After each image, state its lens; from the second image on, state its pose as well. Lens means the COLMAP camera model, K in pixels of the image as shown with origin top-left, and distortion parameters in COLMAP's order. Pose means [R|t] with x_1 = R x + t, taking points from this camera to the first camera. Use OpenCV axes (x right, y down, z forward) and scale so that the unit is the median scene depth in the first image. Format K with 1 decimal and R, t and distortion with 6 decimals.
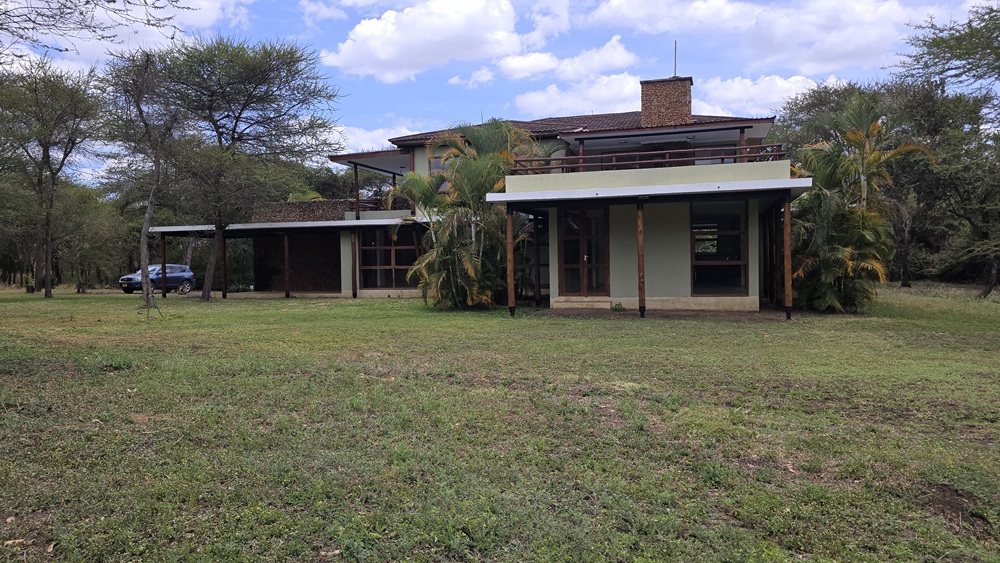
lens RADIAL K [[702.0, 0, 500.0], [0, 702.0, 281.5], [0, 0, 1]] dist [0.040788, -0.000050]
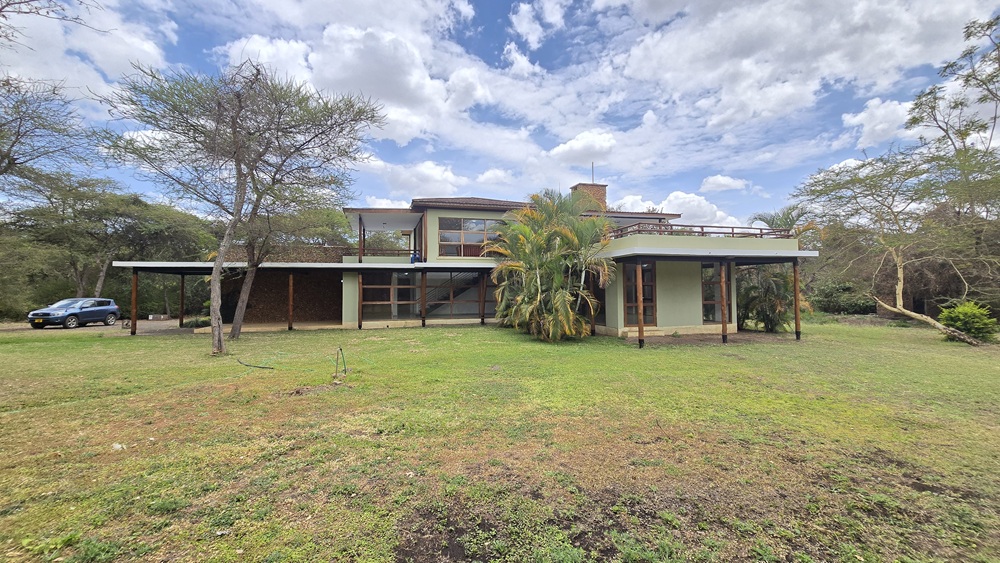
lens RADIAL K [[389.0, 0, 500.0], [0, 389.0, 281.5], [0, 0, 1]] dist [0.000044, 0.000037]
pose [[0.869944, 0.021543, 0.492679, -0.342756], [0.007315, 0.998372, -0.056570, -0.017989], [-0.493095, 0.052816, 0.868371, 0.325509]]
